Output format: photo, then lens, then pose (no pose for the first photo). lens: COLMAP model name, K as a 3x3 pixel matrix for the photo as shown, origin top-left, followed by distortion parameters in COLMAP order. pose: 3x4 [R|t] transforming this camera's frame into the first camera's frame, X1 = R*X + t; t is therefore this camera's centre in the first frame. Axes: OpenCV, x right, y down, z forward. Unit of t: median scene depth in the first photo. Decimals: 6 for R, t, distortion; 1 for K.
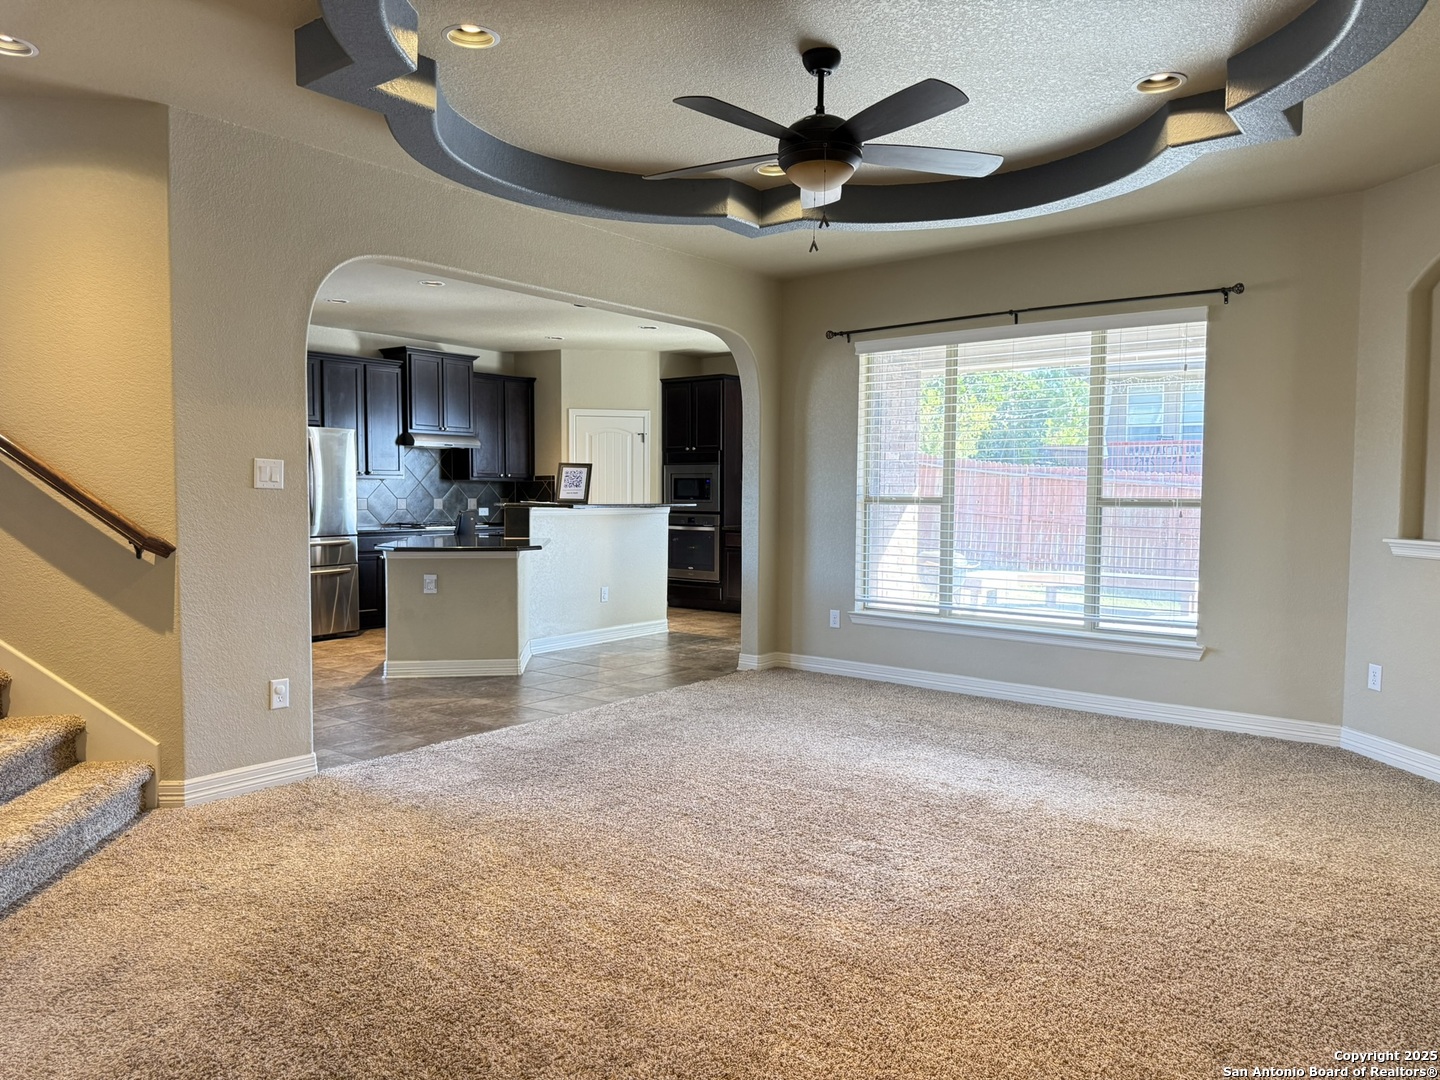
lens RADIAL K [[995.0, 0, 720.0], [0, 995.0, 540.0], [0, 0, 1]] dist [-0.002225, -0.001096]
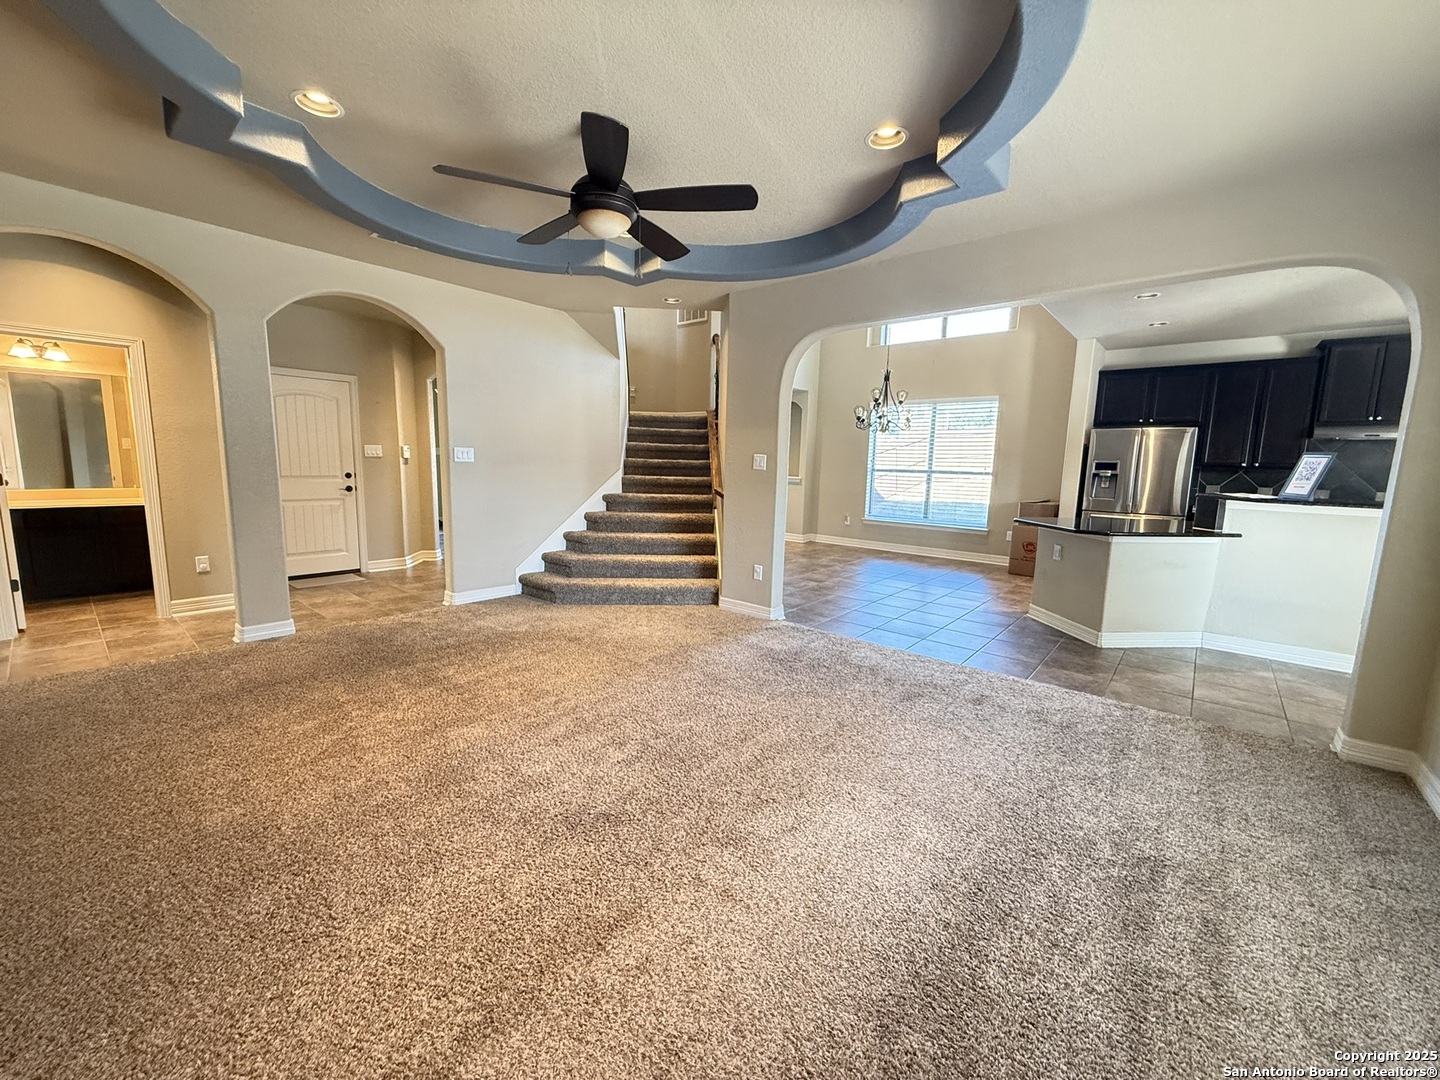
lens RADIAL K [[583.2, 0, 719.9], [0, 583.2, 545.5], [0, 0, 1]] dist [0.001263, 0.000071]
pose [[-0.015703, 0.135698, -0.990626, 0.688540], [-0.083693, 0.987093, 0.136540, -0.044722], [0.996368, 0.085052, -0.004144, 0.941085]]
